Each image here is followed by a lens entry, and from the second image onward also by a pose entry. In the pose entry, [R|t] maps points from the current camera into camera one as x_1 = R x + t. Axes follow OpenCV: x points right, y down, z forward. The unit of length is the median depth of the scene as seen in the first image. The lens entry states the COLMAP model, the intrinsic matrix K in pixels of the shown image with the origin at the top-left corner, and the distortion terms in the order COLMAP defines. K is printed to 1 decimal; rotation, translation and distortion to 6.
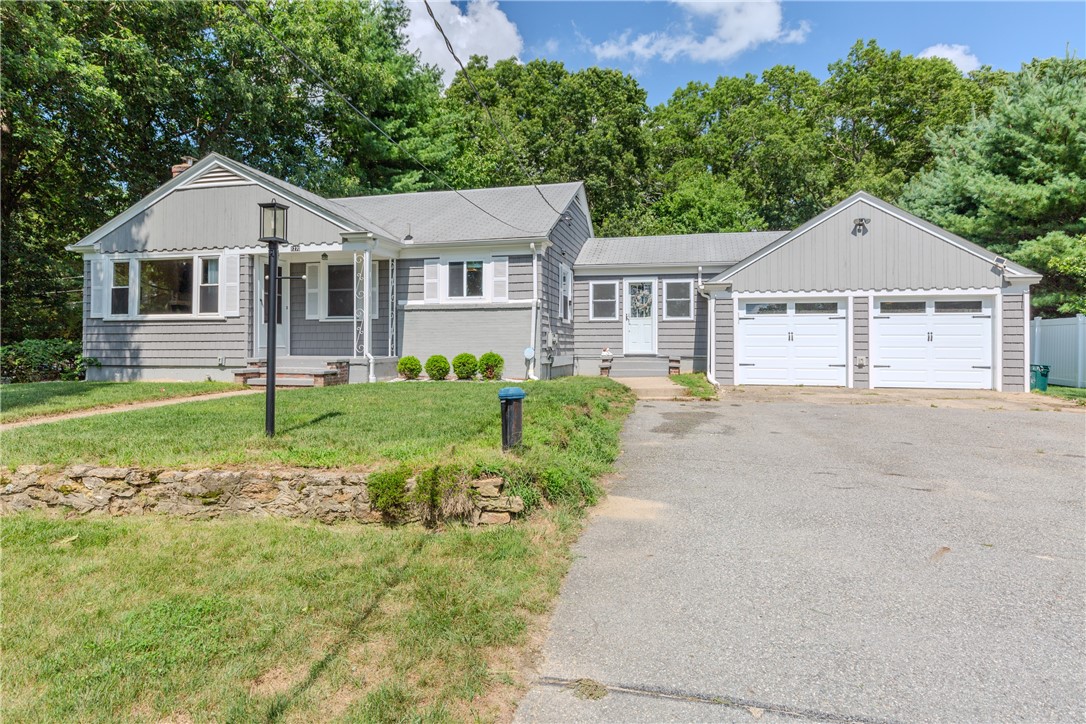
lens RADIAL K [[605.0, 0, 543.0], [0, 605.0, 343.4], [0, 0, 1]] dist [-0.004705, -0.003984]
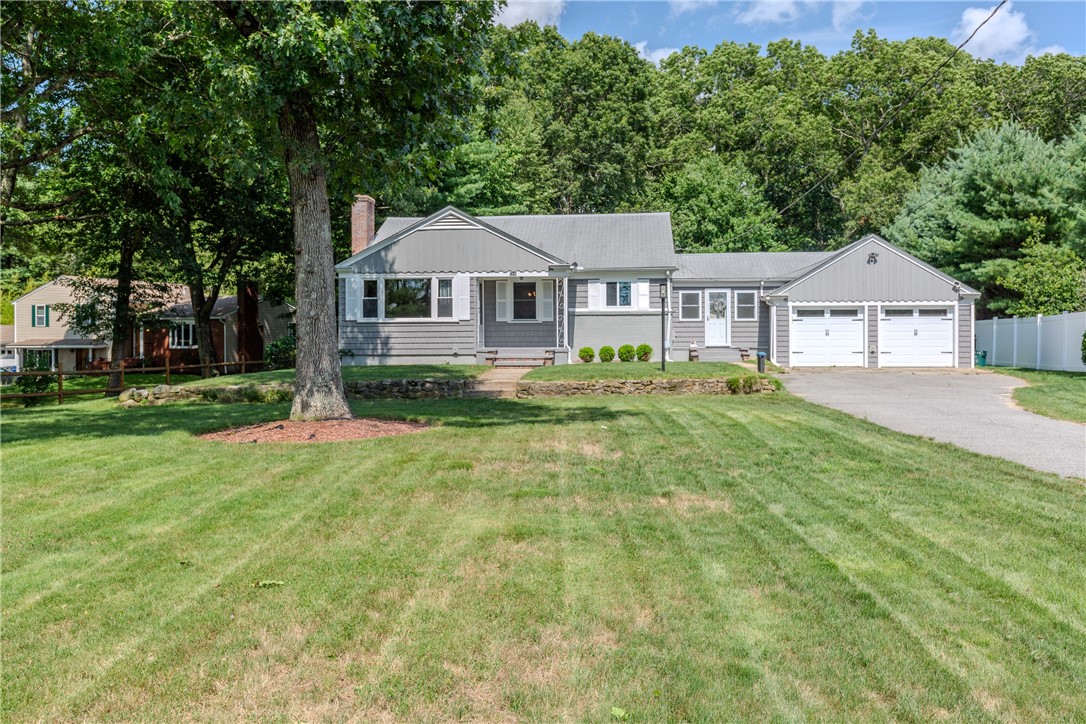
lens RADIAL K [[907.2, 0, 536.9], [0, 907.2, 350.4], [0, 0, 1]] dist [-0.033953, -0.002683]
pose [[0.990958, -0.005193, 0.134070, -0.572067], [0.003867, 0.999941, 0.010154, 0.006408], [-0.134115, -0.009543, 0.990920, -1.056639]]
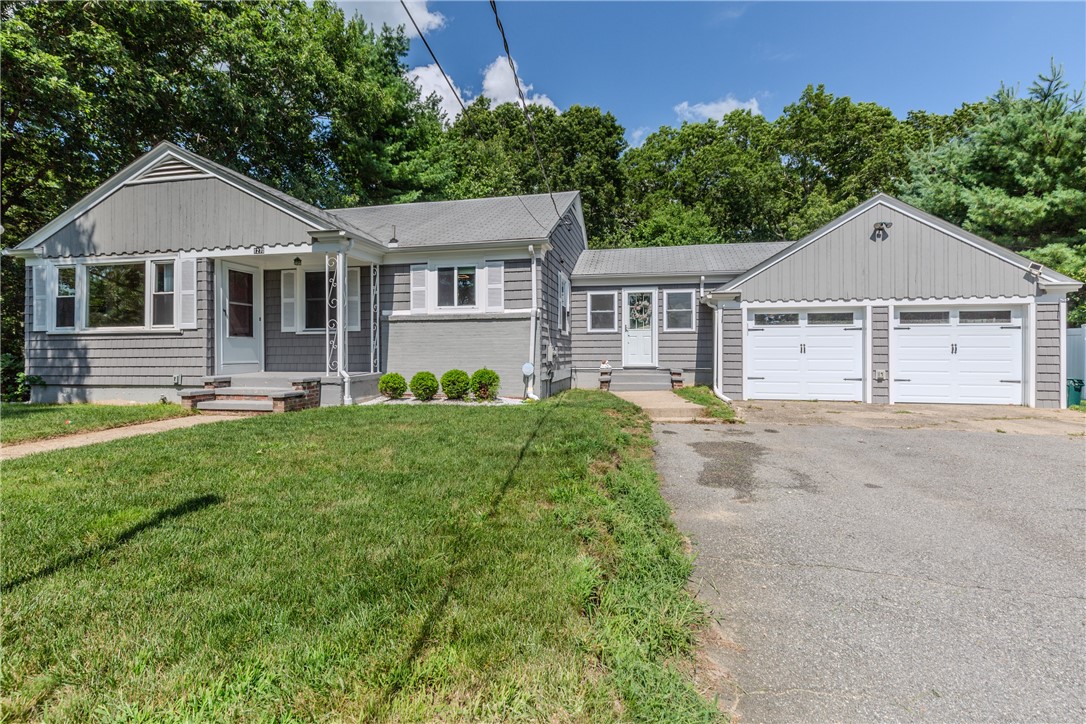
lens RADIAL K [[488.4, 0, 545.5], [0, 488.4, 355.5], [0, 0, 1]] dist [-0.002204, -0.000746]
pose [[0.999572, -0.003788, 0.029021, -0.015805], [0.003466, 0.999932, 0.011132, -0.010660], [-0.029061, -0.011027, 0.999517, 0.249390]]
